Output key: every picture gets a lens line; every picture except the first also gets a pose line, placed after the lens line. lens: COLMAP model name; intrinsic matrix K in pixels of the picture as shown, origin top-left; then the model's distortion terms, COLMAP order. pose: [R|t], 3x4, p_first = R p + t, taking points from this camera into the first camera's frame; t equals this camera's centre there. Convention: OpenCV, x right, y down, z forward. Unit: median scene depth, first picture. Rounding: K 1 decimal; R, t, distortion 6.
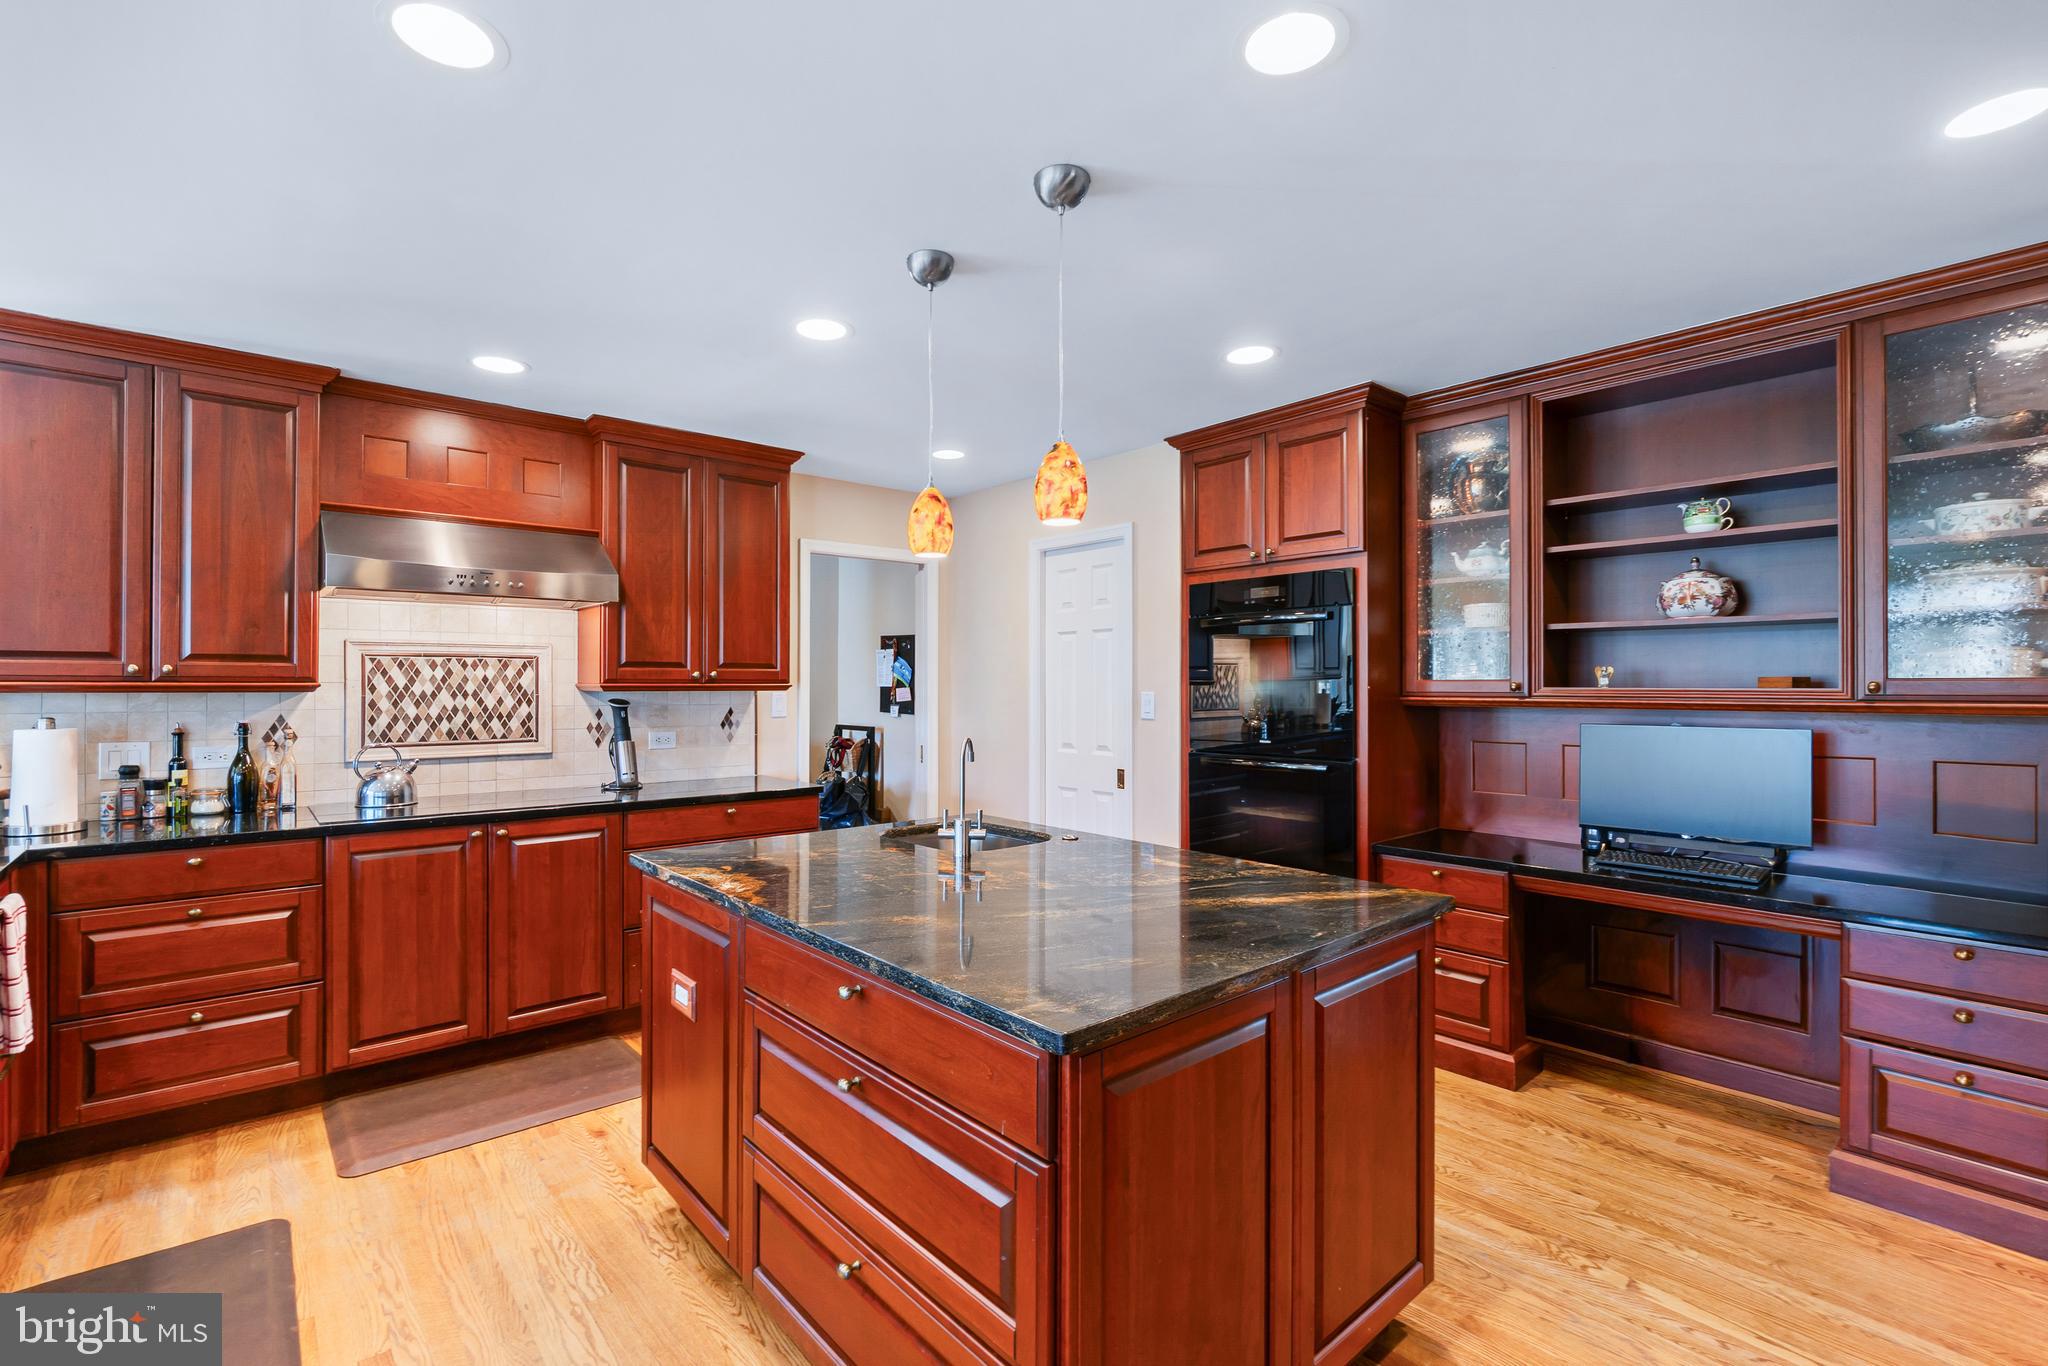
lens RADIAL K [[909.5, 0, 1018.5], [0, 909.5, 680.3], [0, 0, 1]] dist [-0.005403, -0.000994]
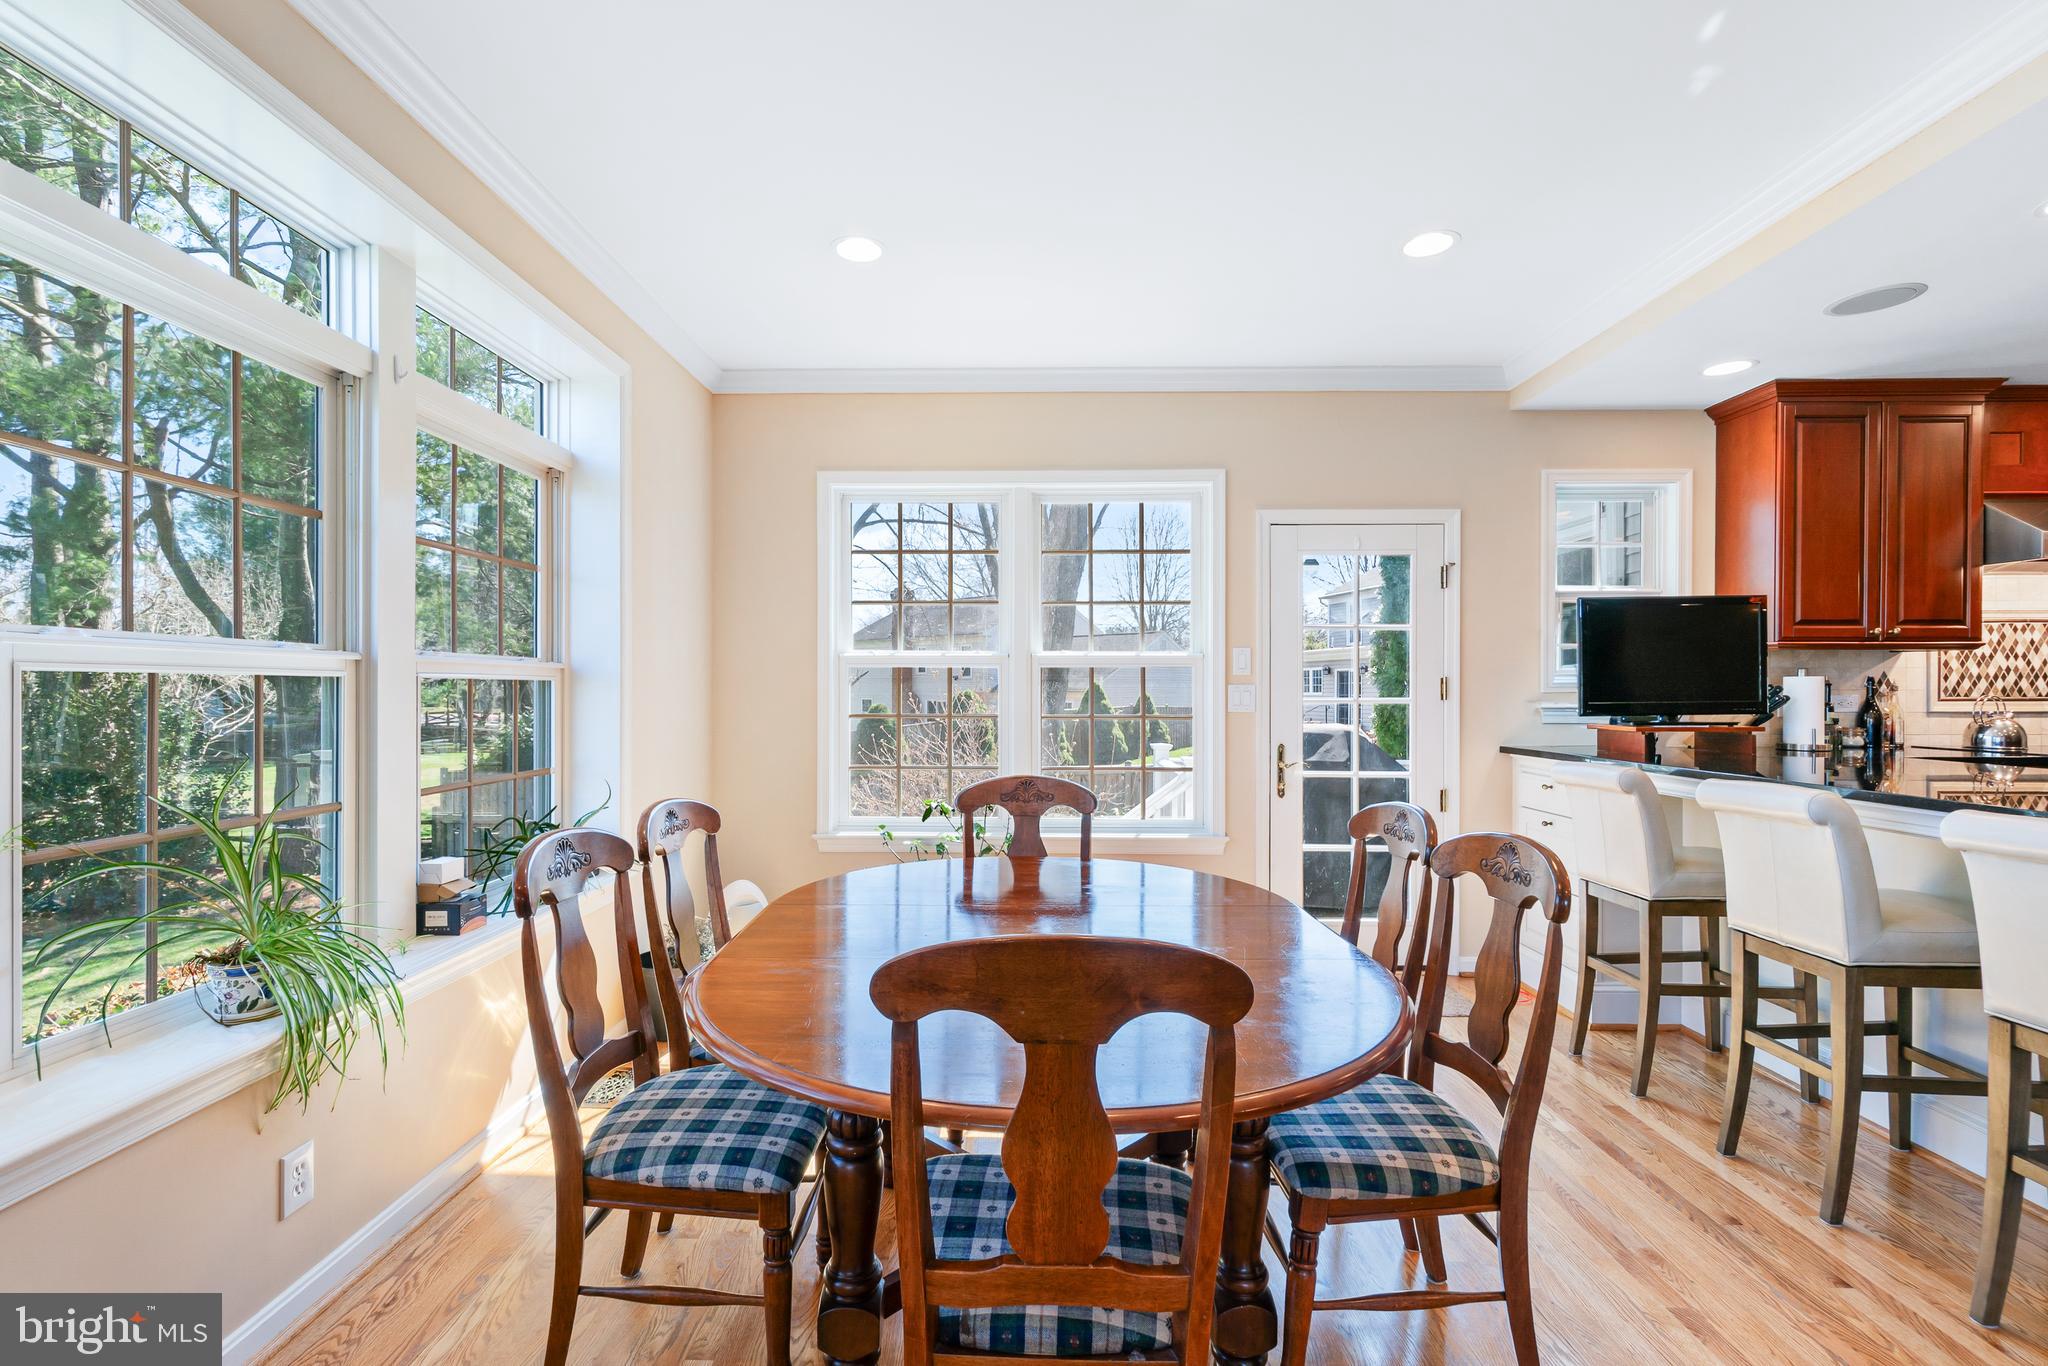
lens RADIAL K [[909.5, 0, 991.7], [0, 909.5, 693.9], [0, 0, 1]] dist [-0.005403, -0.000994]
pose [[0.738907, 0.003244, -0.673799, -0.807634], [0.003861, 0.999952, 0.009048, 0.048250], [0.673796, -0.009287, 0.738859, -0.671737]]
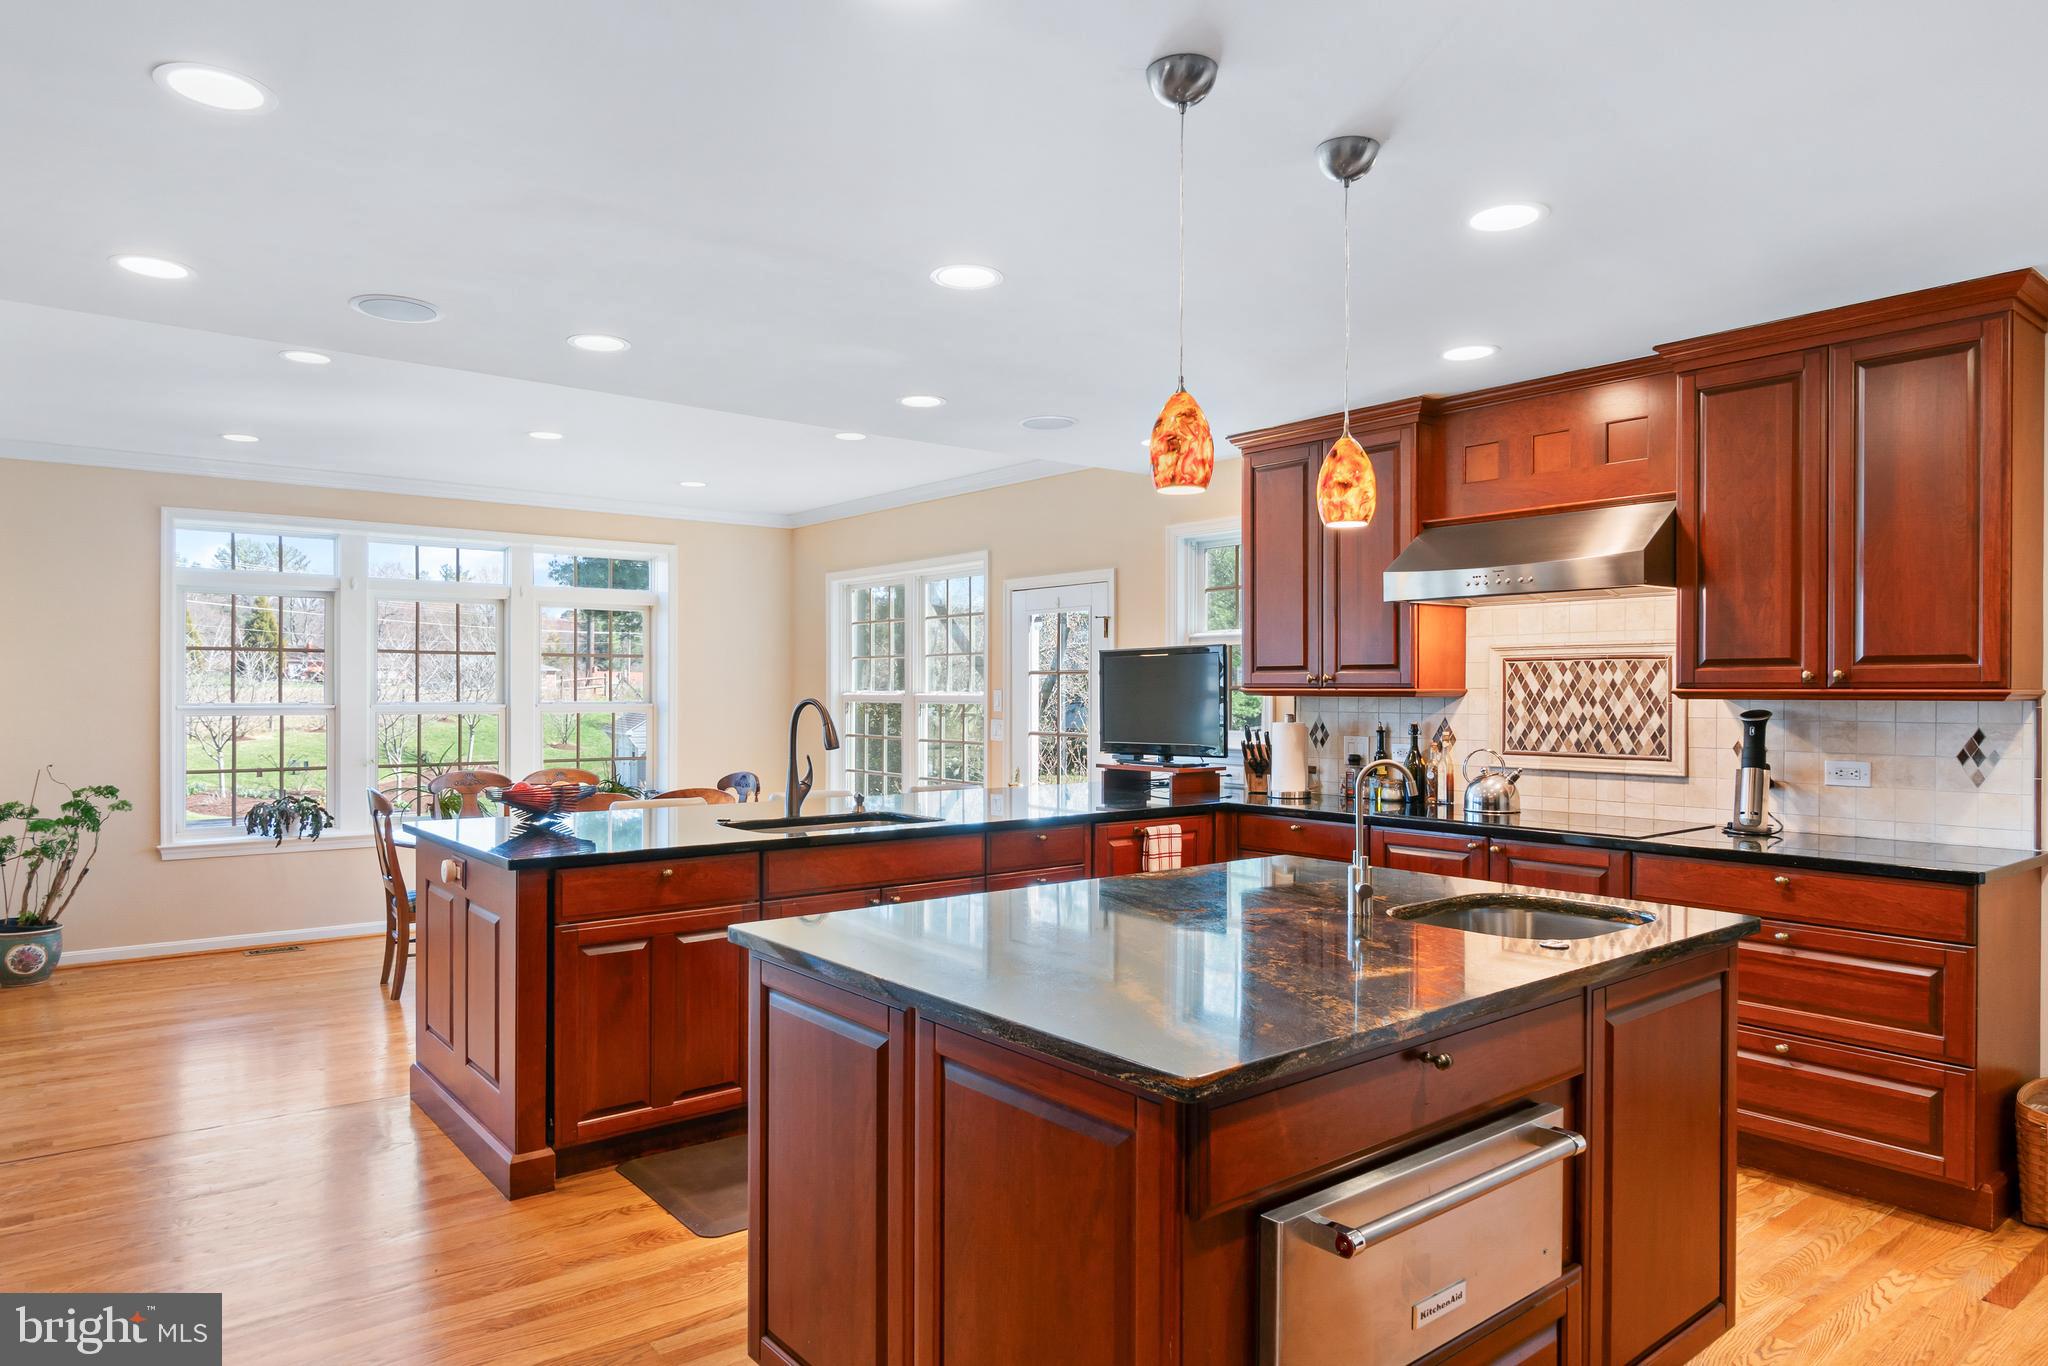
lens RADIAL K [[1223.4, 0, 988.4], [0, 1223.4, 699.2], [0, 0, 1]] dist [-0.008725, -0.001316]
pose [[-0.042718, 0.006103, -0.999069, 0.617348], [0.003205, 0.999977, 0.005971, 0.004462], [0.999082, -0.002947, -0.042737, 0.470524]]
